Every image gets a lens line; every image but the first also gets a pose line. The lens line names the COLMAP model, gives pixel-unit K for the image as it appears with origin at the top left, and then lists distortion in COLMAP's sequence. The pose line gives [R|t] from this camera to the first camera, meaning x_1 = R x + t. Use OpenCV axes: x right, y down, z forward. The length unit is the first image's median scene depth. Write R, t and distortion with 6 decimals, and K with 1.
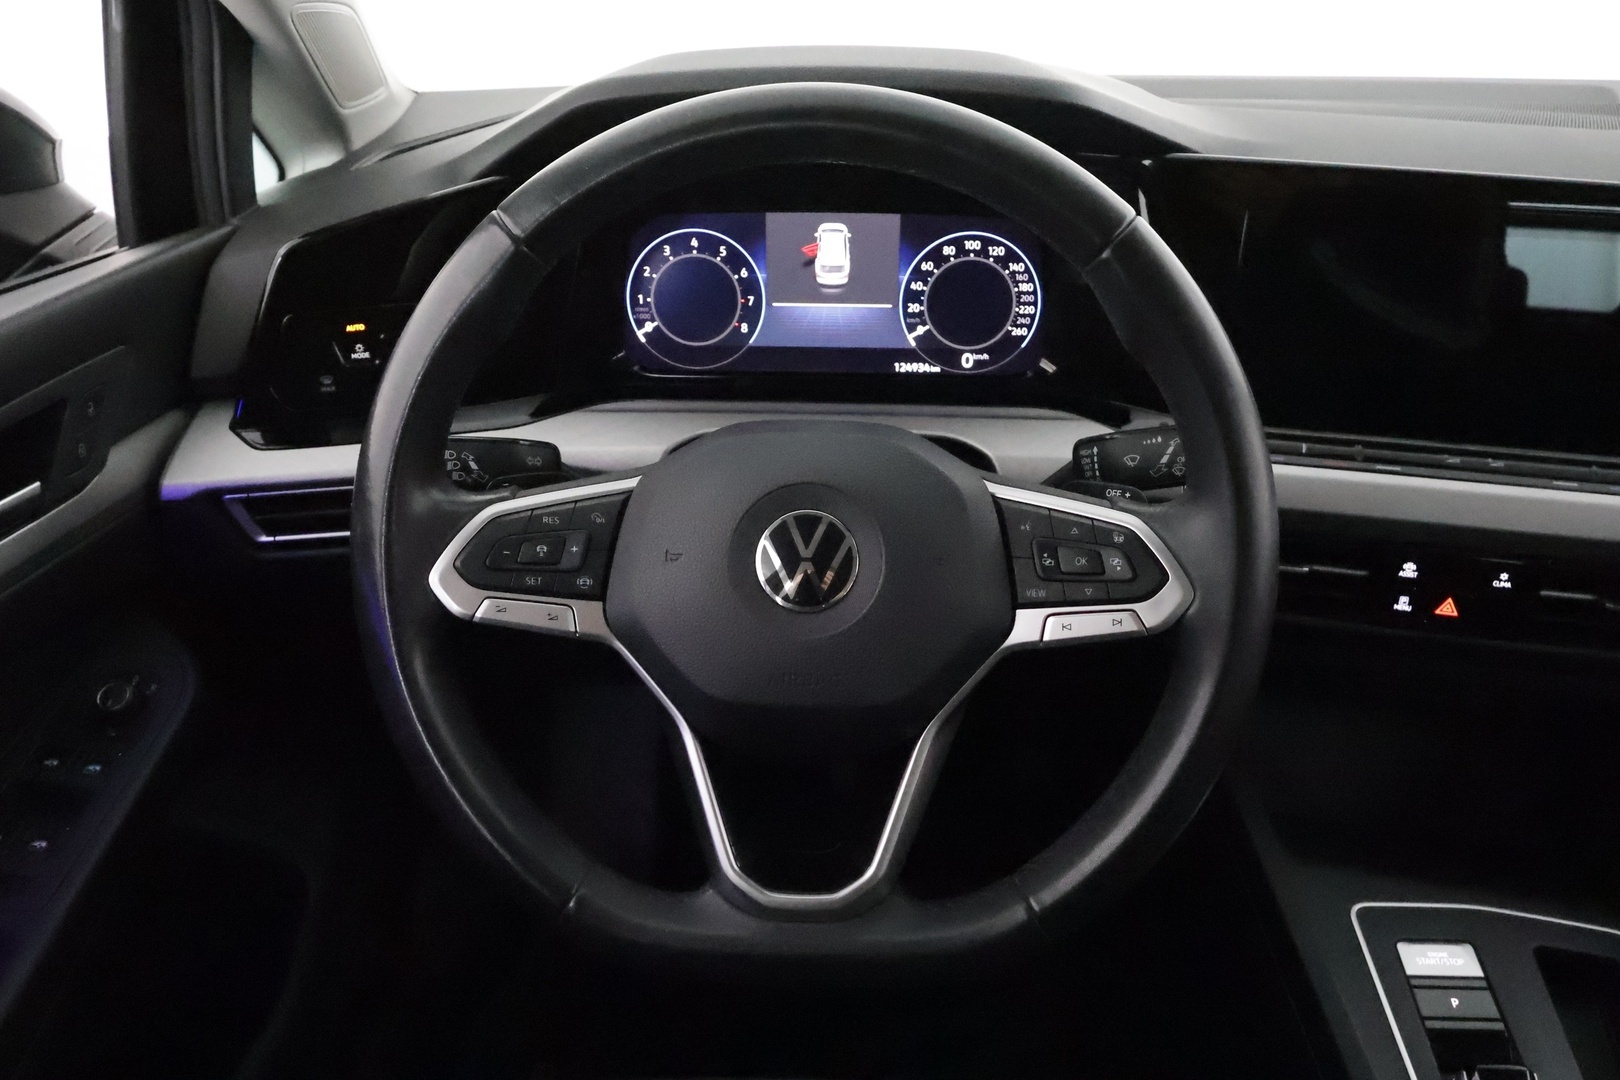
lens RADIAL K [[1279.8, 0, 815.3], [0, 1279.8, 545.8], [0, 0, 1]] dist [0.001280, -0.006786]
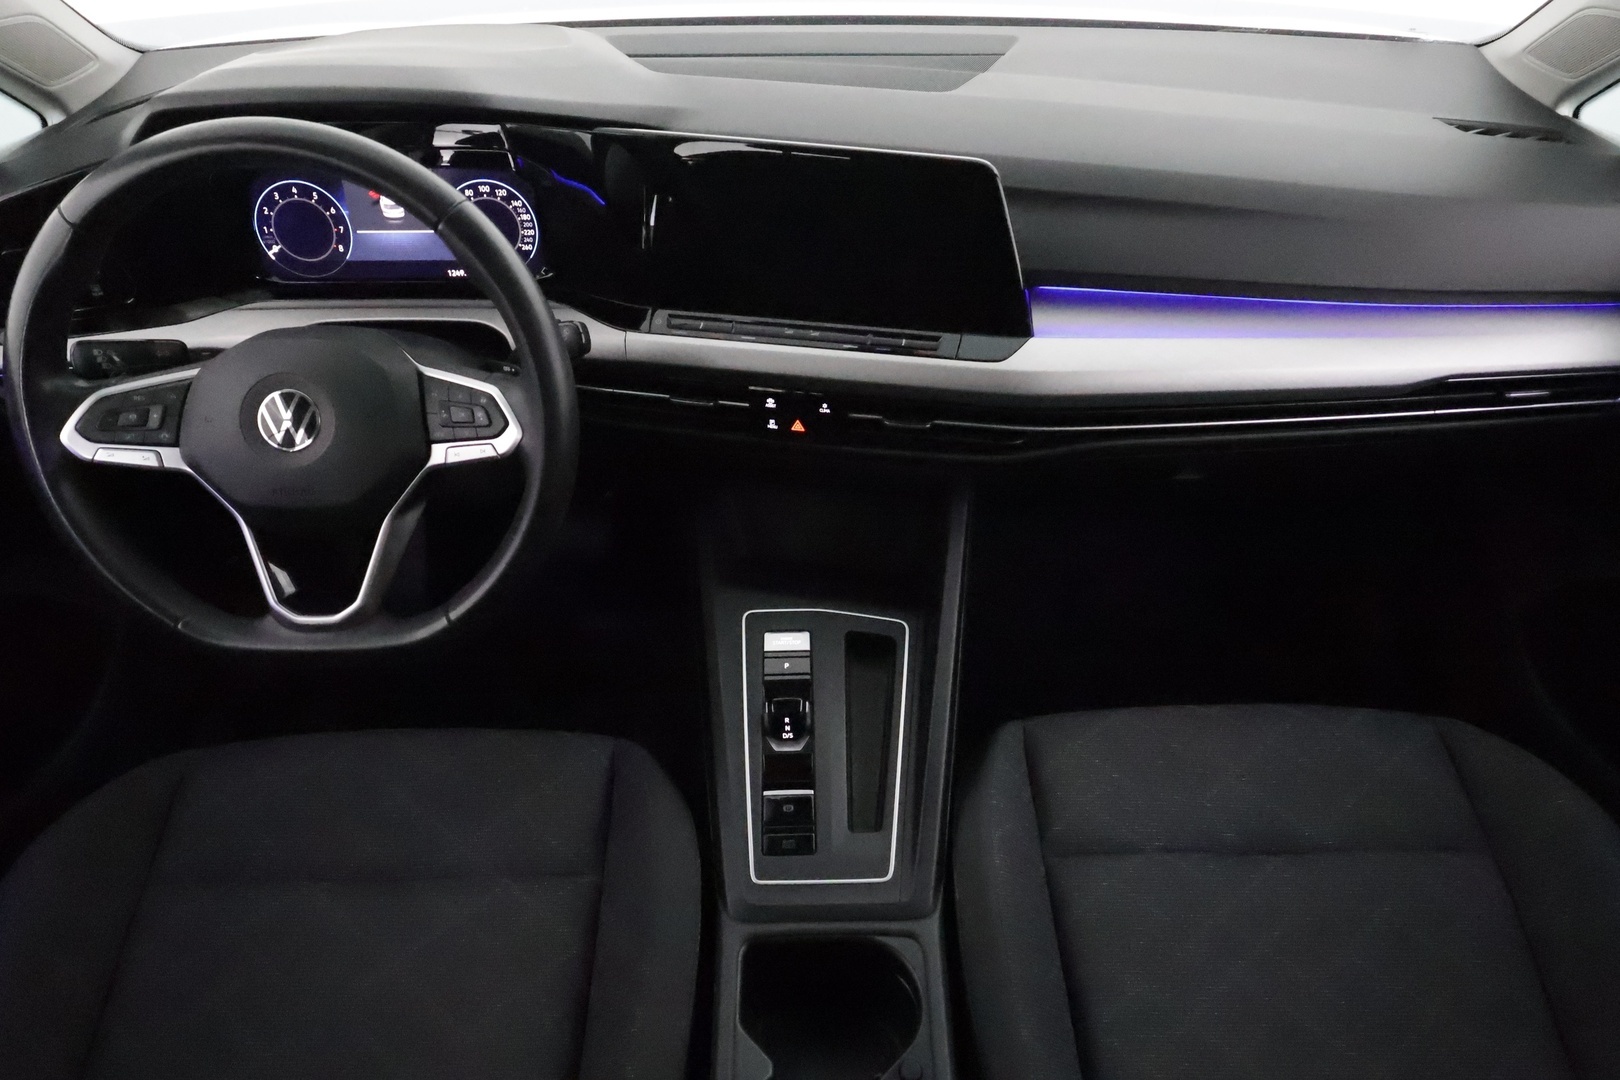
lens RADIAL K [[1055.8, 0, 812.9], [0, 1055.8, 546.6], [0, 0, 1]] dist [0.006549, -0.000855]
pose [[0.998335, -0.037312, 0.043979, 0.463658], [0.028559, 0.982307, 0.185086, -0.047414], [-0.050107, -0.183522, 0.981738, -0.314598]]
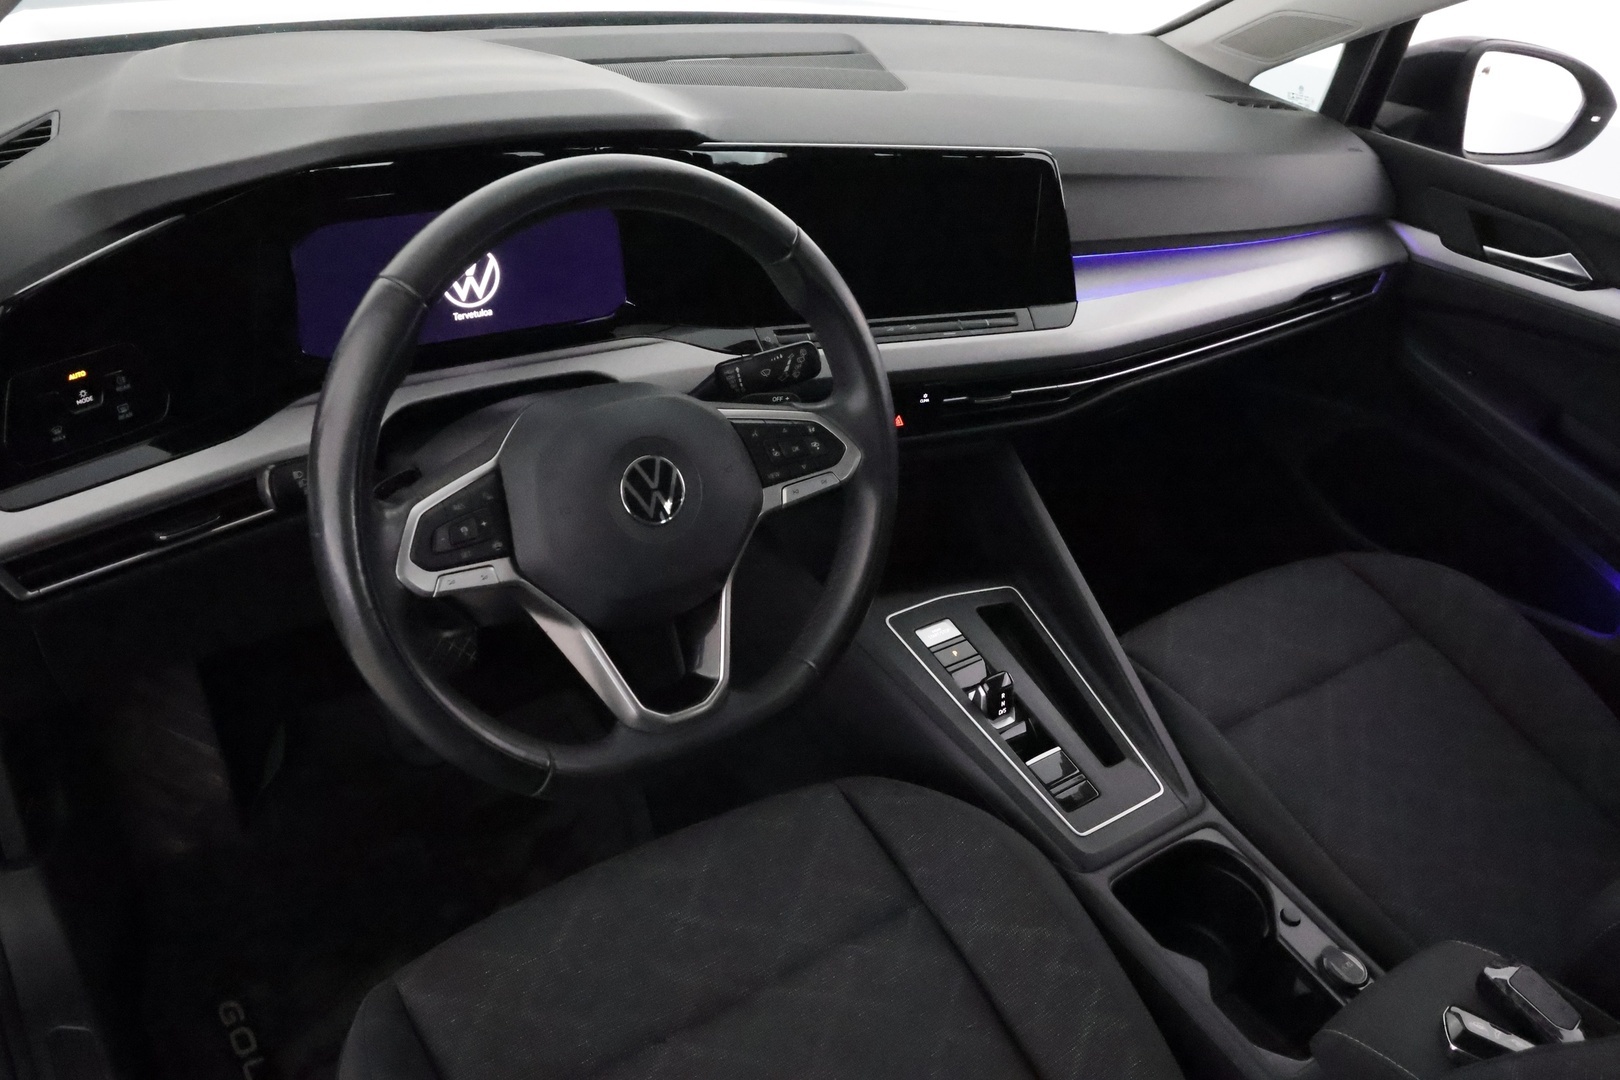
lens RADIAL K [[1279.8, 0, 818.6], [0, 1279.8, 542.6], [0, 0, 1]] dist [0.001280, -0.006786]
pose [[0.774521, -0.262561, 0.575481, -0.547946], [0.179773, 0.963636, 0.197705, -0.141981], [-0.606464, -0.049671, 0.793558, -0.209600]]
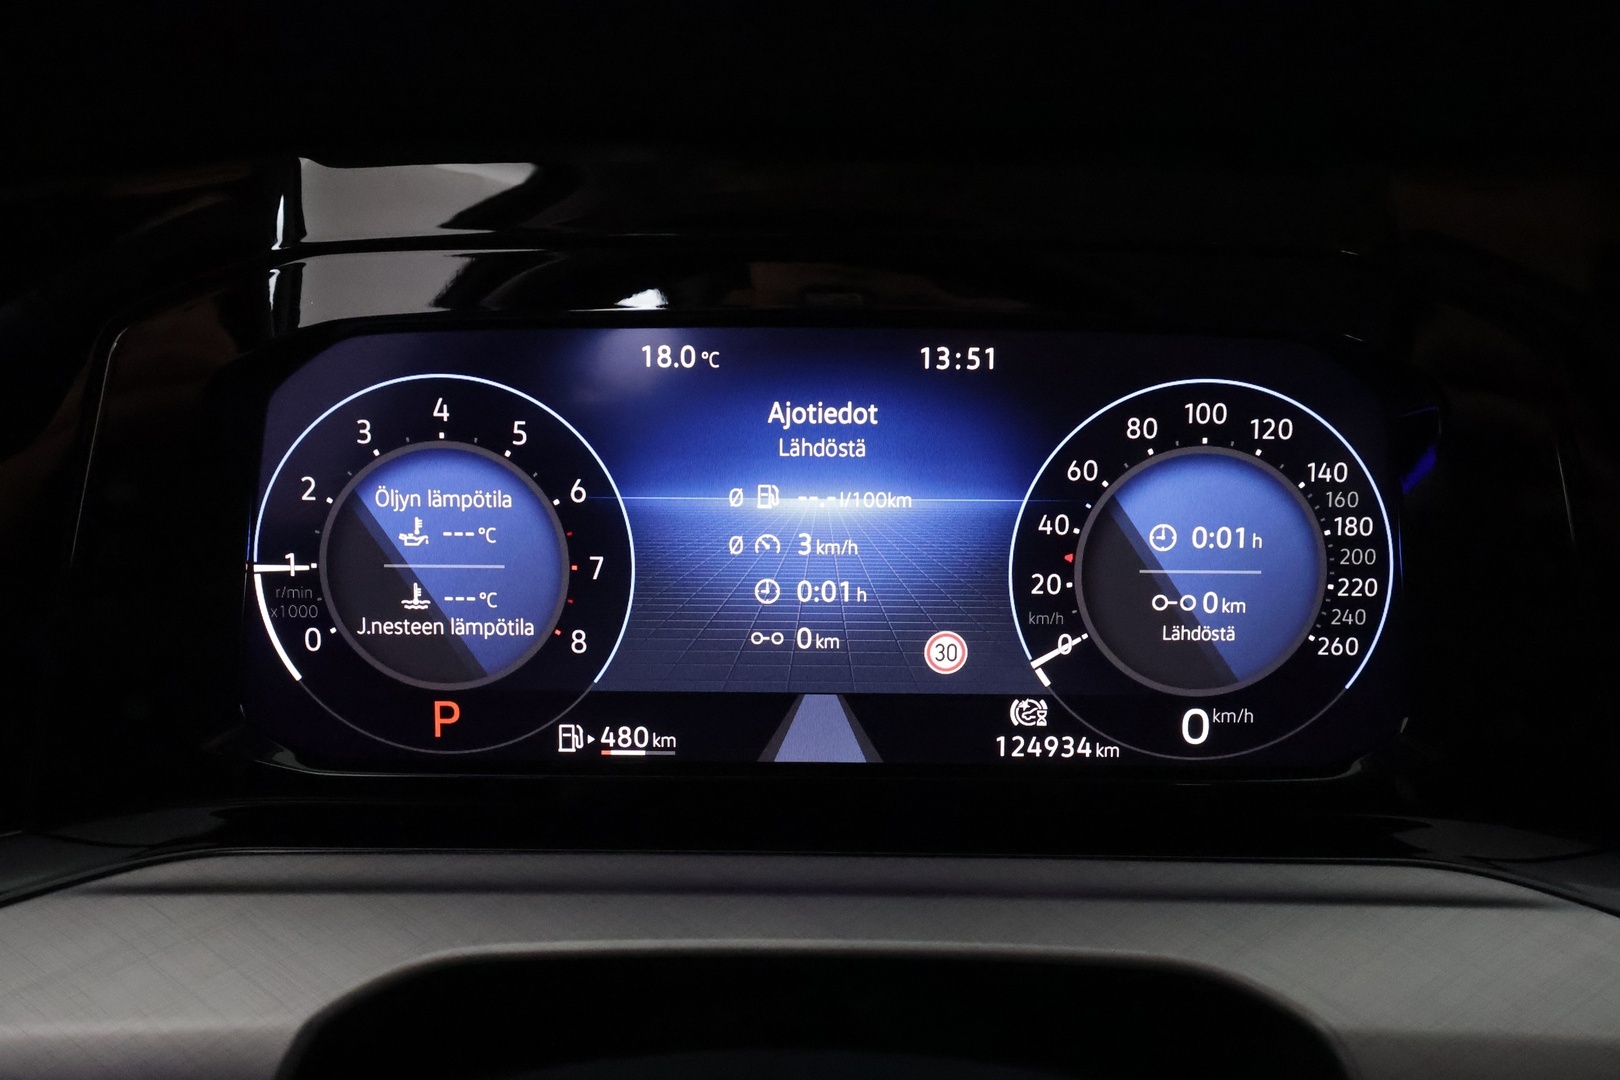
lens RADIAL K [[1279.8, 0, 808.5], [0, 1279.8, 545.2], [0, 0, 1]] dist [0.001280, -0.006786]
pose [[0.999337, -0.003319, 0.036263, -0.003913], [0.011489, 0.973709, -0.227506, -0.125355], [-0.034554, 0.227772, 0.973101, 0.705272]]
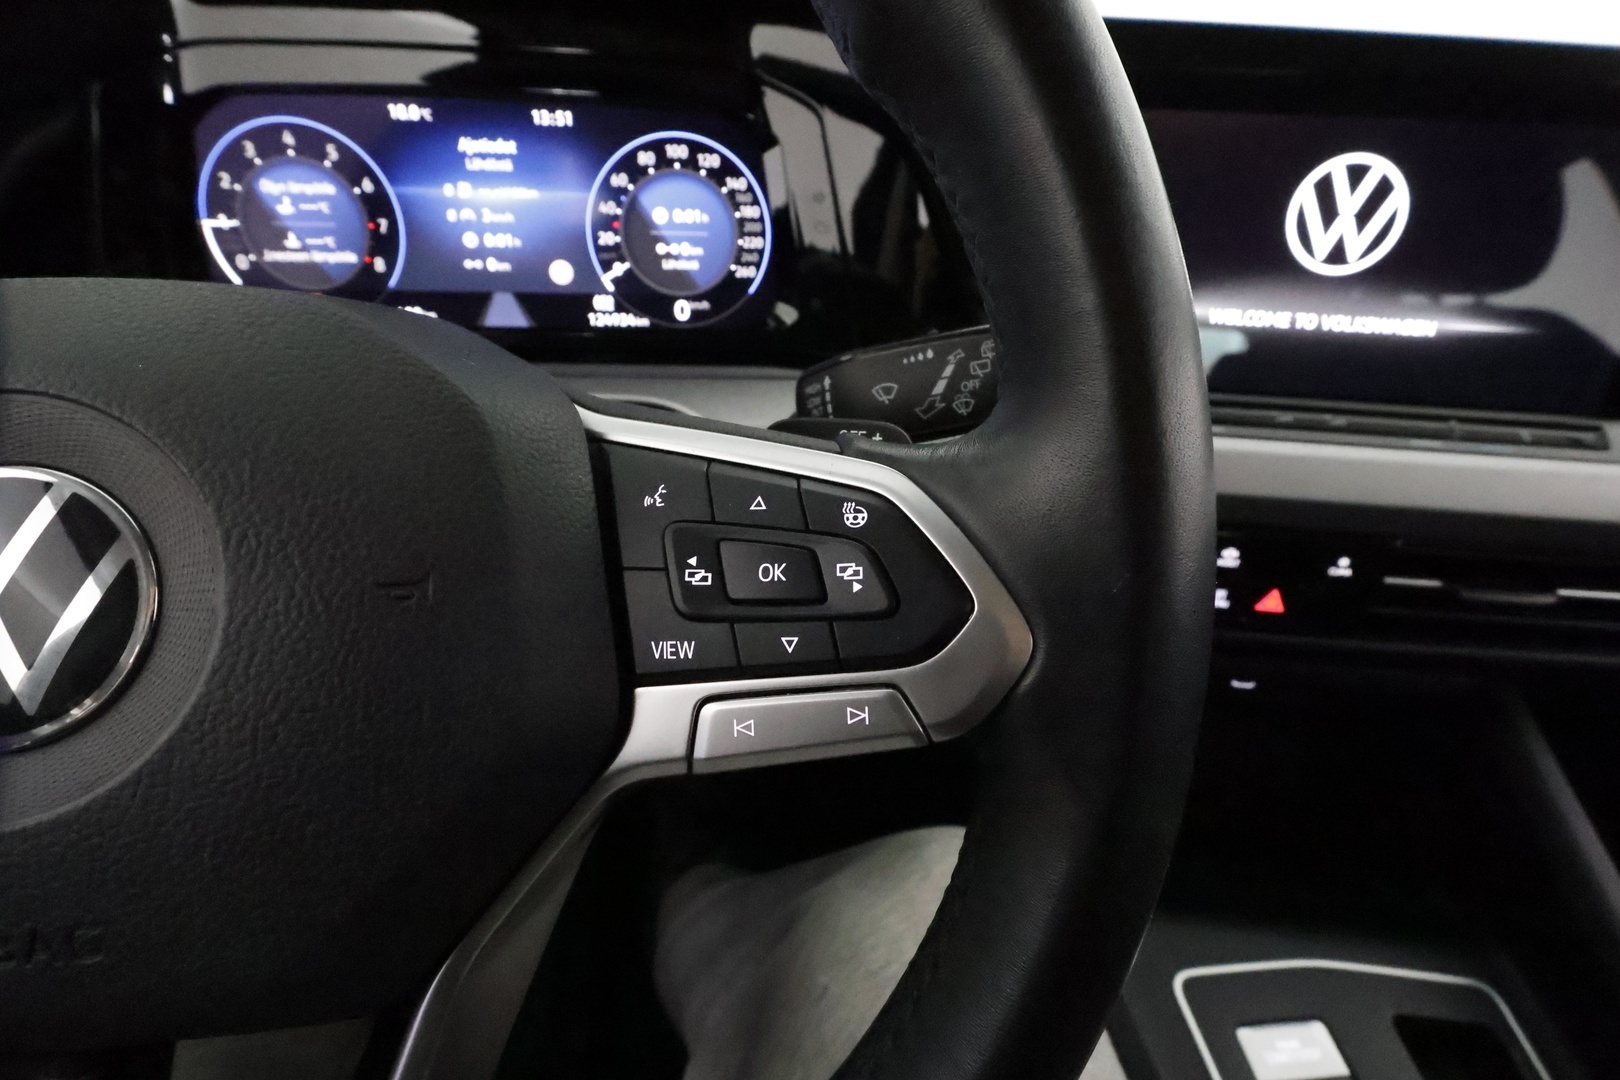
lens RADIAL K [[757.8, 0, 819.7], [0, 757.8, 550.3], [0, 0, 1]] dist [-0.004761, 0.000765]
pose [[0.989689, -0.033439, 0.139278, 0.146269], [0.032725, 0.999437, 0.007419, 0.002446], [-0.139448, -0.002785, 0.990226, 0.579143]]
